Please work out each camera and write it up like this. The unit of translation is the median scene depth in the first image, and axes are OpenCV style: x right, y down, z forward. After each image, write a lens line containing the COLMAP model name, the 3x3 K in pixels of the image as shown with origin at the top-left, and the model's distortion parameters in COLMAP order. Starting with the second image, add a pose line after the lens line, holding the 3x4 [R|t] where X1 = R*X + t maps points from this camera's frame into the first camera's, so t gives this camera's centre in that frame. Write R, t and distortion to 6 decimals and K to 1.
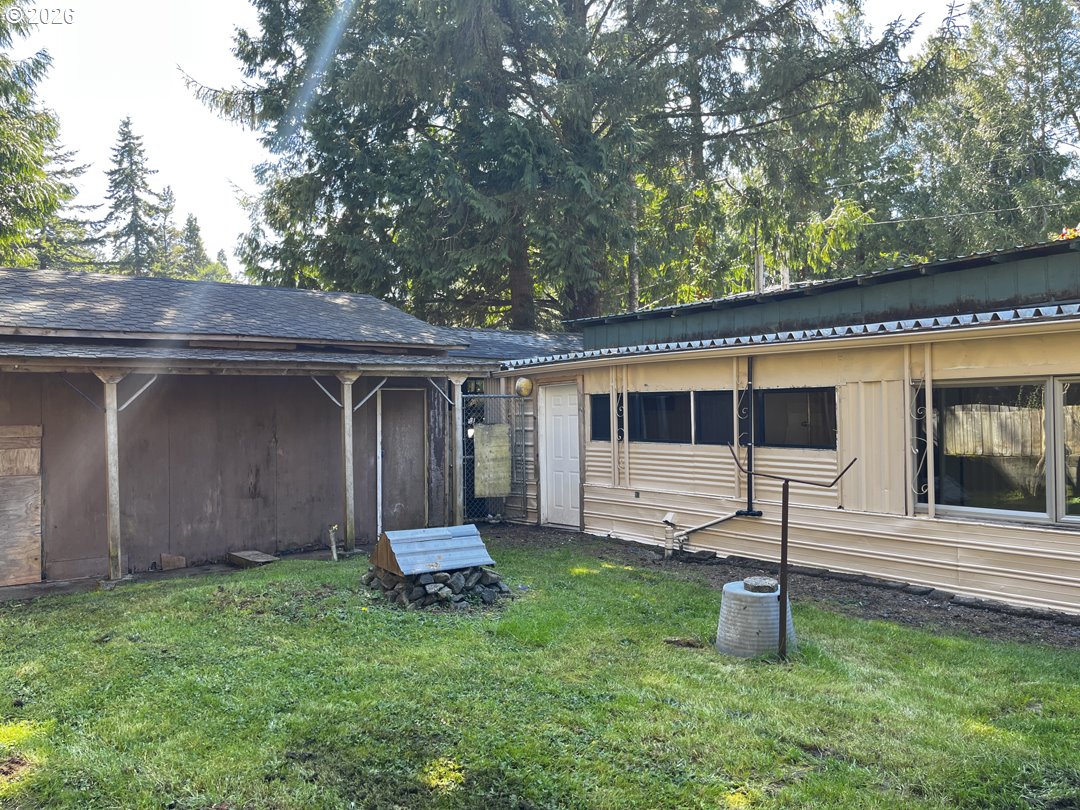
lens RADIAL K [[823.1, 0, 544.0], [0, 823.1, 406.1], [0, 0, 1]] dist [0.083048, -0.101552]
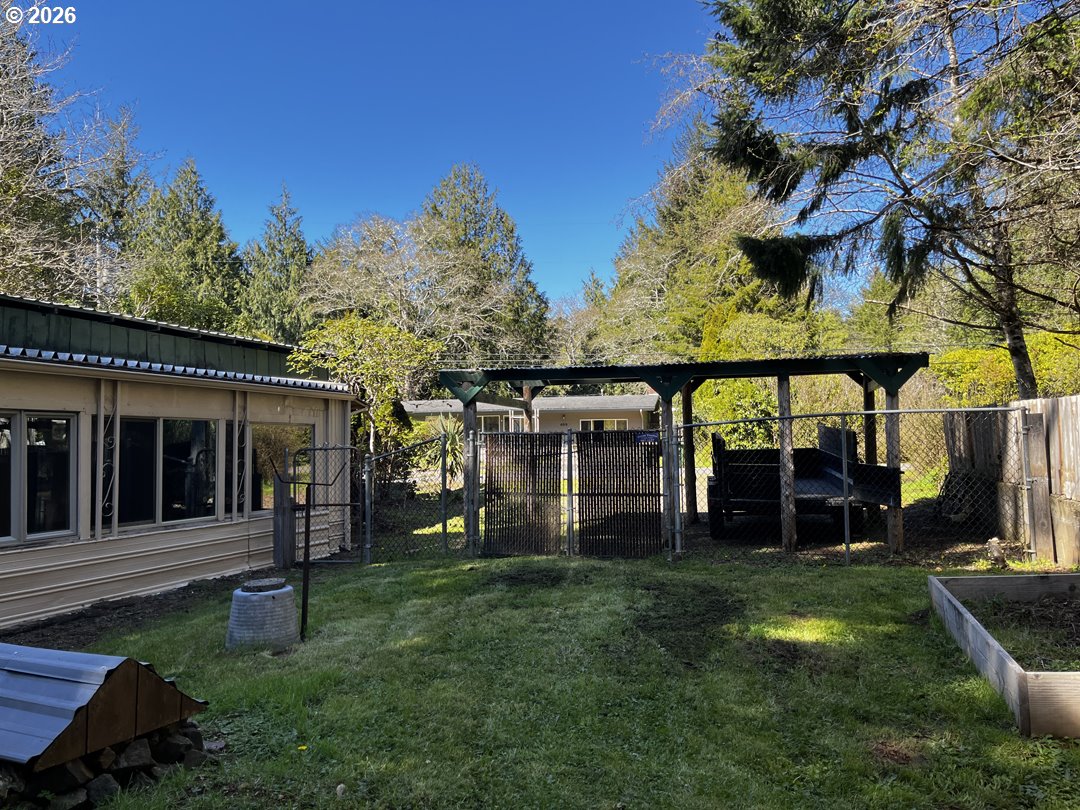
lens RADIAL K [[823.1, 0, 544.0], [0, 823.1, 406.1], [0, 0, 1]] dist [0.083048, -0.101552]
pose [[-0.508779, 0.037094, 0.860098, -0.778578], [-0.013031, 0.998625, -0.050777, 0.007324], [-0.860799, -0.037043, -0.507596, 1.058665]]
